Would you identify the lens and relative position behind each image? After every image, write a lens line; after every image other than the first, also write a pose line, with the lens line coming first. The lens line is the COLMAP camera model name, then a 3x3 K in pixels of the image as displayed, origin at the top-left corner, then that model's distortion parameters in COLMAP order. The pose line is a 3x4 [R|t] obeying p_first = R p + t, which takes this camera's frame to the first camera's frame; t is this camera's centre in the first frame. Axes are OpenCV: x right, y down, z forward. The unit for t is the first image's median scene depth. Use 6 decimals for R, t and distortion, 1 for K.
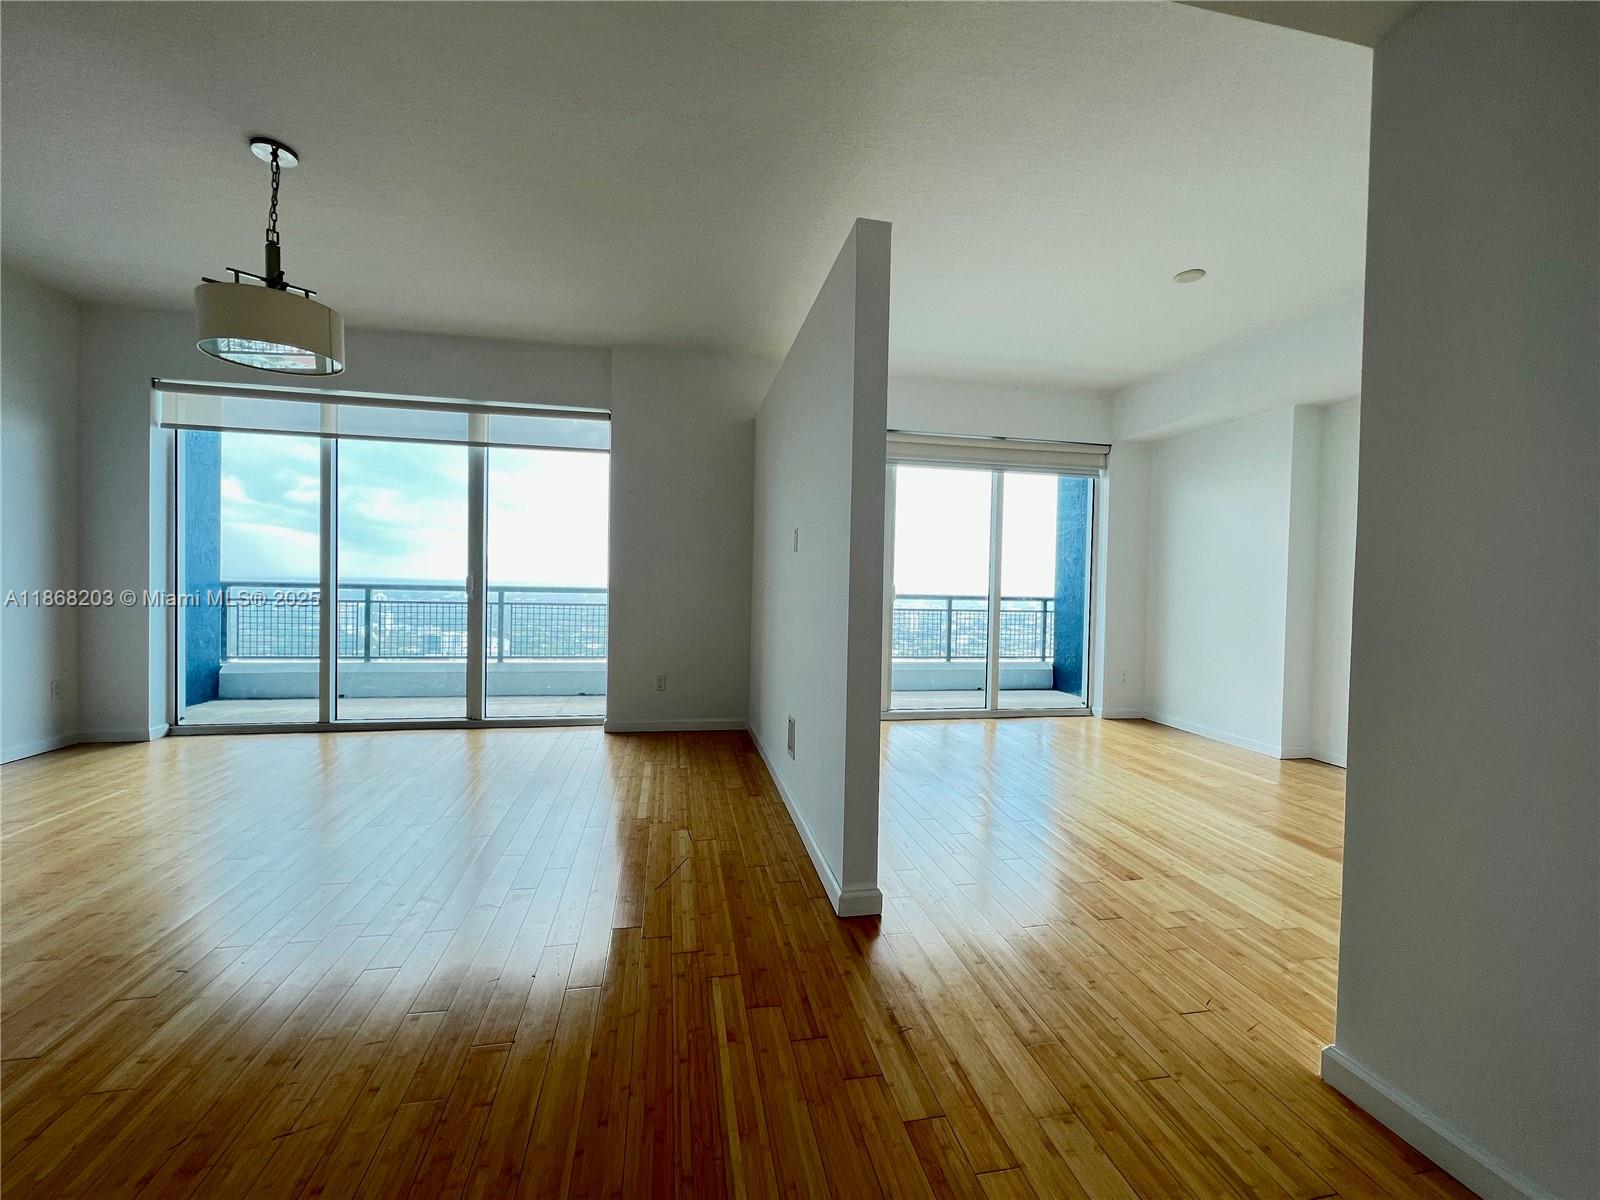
lens RADIAL K [[639.8, 0, 800.6], [0, 639.8, 593.4], [0, 0, 1]] dist [0.000497, 0.000085]
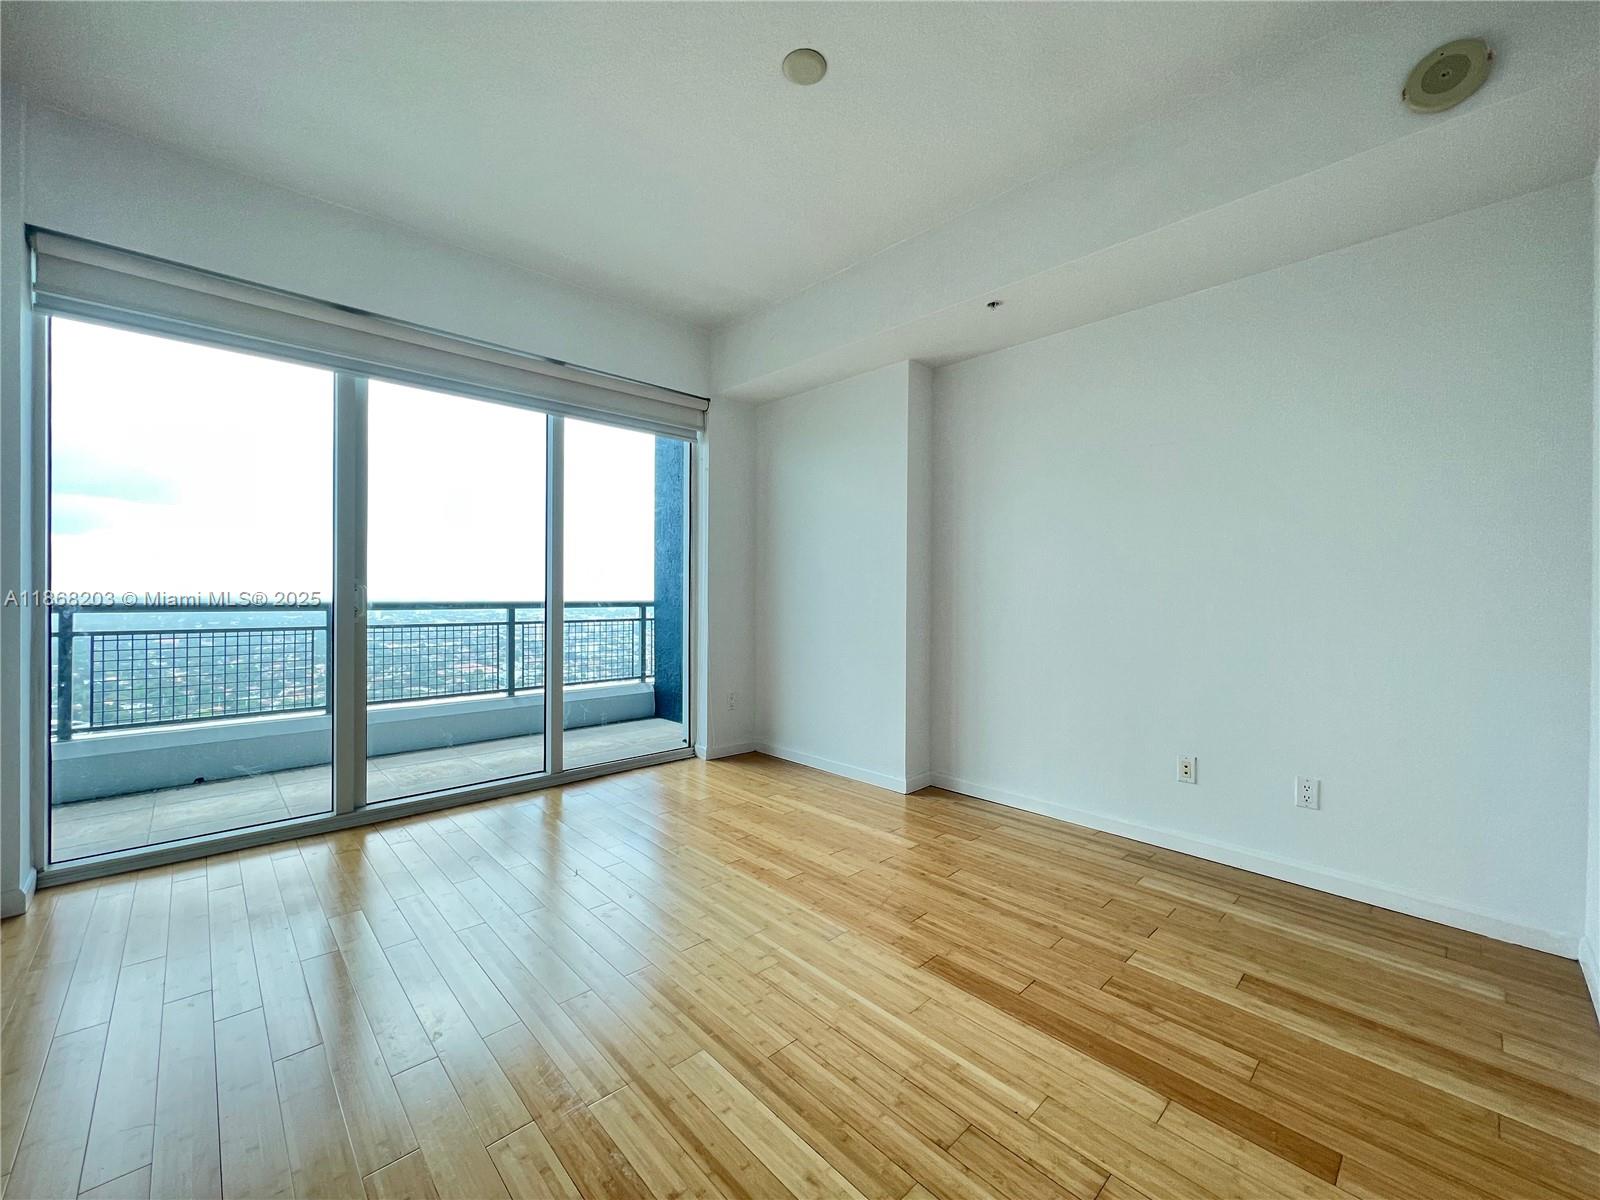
lens RADIAL K [[639.8, 0, 800.6], [0, 639.8, 593.4], [0, 0, 1]] dist [0.000497, 0.000085]
pose [[0.844415, -0.017647, 0.535398, 0.163308], [0.022617, 0.999741, -0.002718, 0.003454], [-0.535211, 0.014404, 0.844595, 0.299692]]
